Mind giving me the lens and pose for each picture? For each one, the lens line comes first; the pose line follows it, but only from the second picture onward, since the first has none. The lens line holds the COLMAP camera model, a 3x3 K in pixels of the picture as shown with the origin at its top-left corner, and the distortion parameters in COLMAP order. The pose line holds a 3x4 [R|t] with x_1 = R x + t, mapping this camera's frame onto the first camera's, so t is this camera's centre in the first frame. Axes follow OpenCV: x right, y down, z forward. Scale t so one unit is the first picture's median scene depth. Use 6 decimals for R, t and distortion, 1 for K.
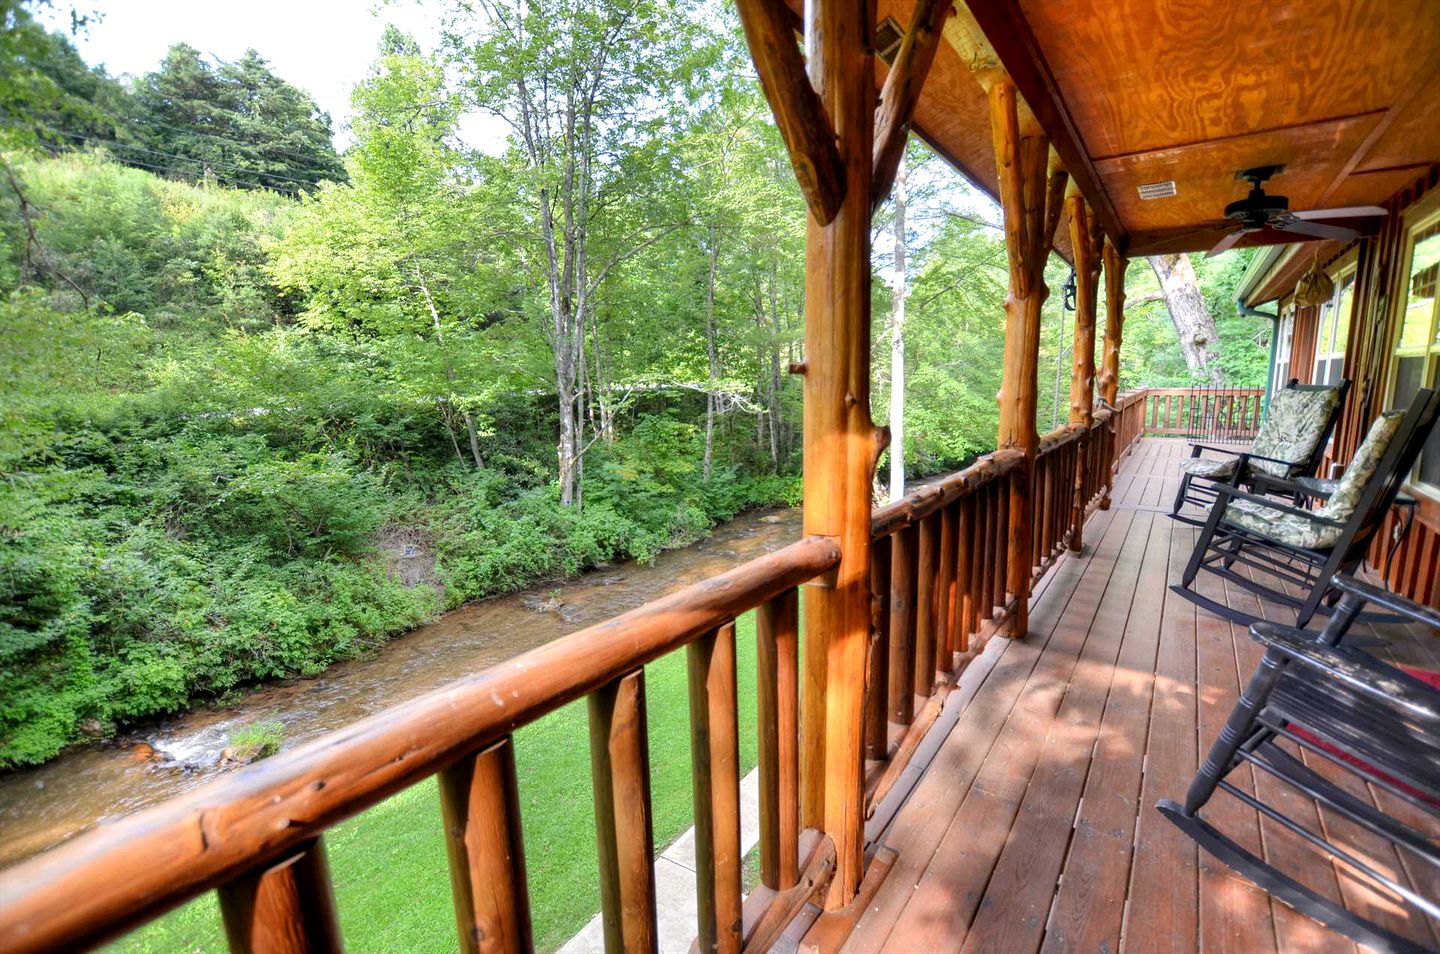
lens RADIAL K [[637.0, 0, 720.6], [0, 637.0, 482.2], [0, 0, 1]] dist [-0.024624, 0.000110]
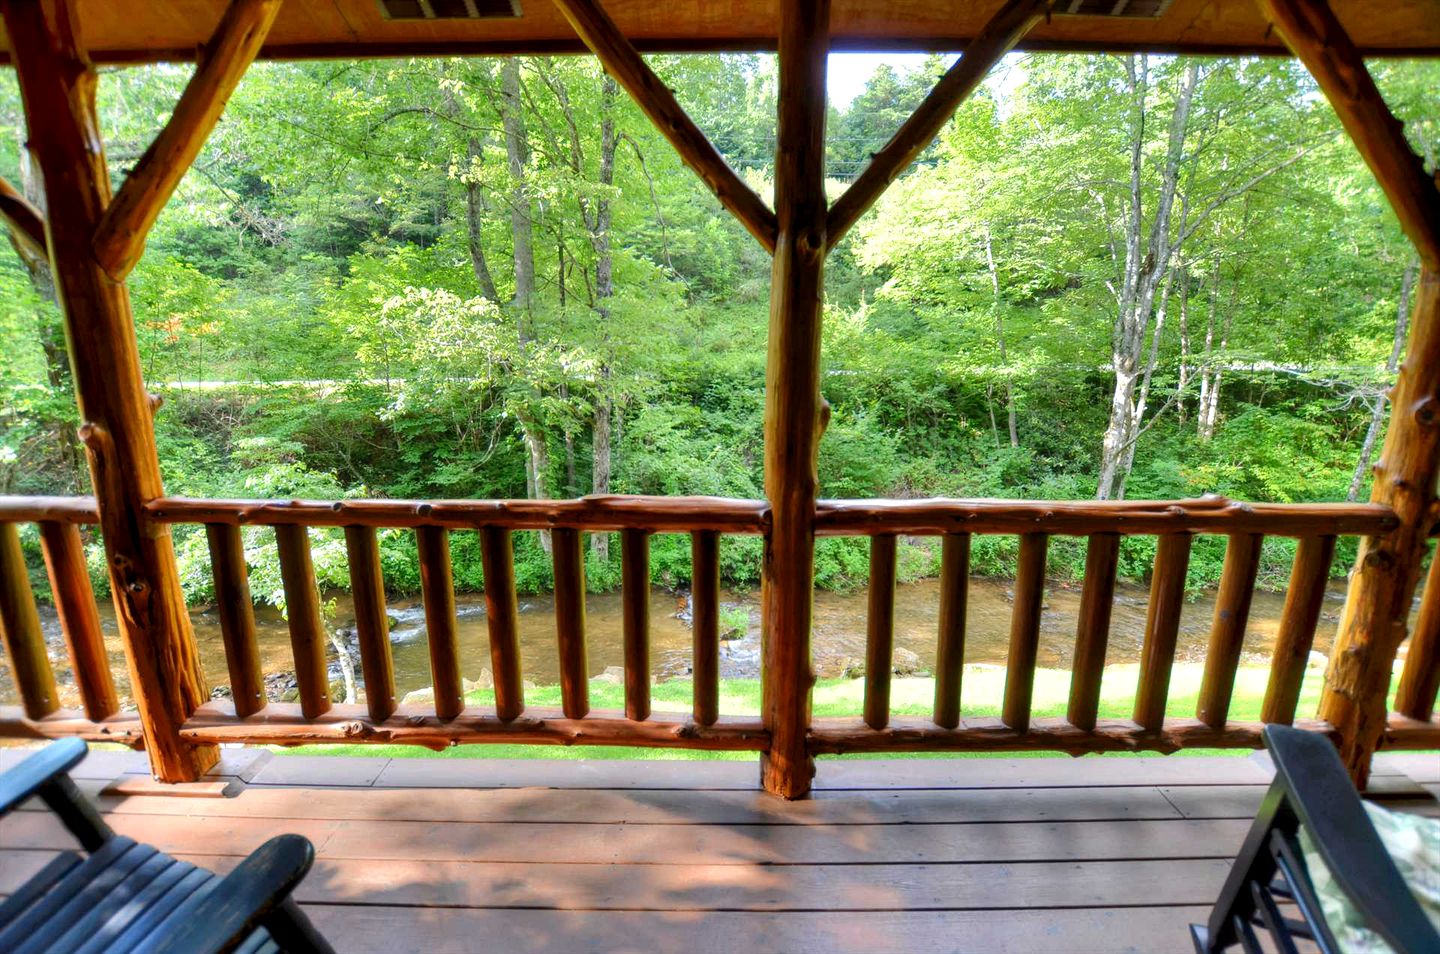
lens RADIAL K [[637.0, 0, 720.6], [0, 637.0, 482.2], [0, 0, 1]] dist [-0.024624, 0.000110]
pose [[0.591859, 0.181767, -0.785279, 0.132179], [-0.143076, 0.982462, 0.119573, -0.019502], [0.793241, 0.041584, 0.607486, 0.085679]]
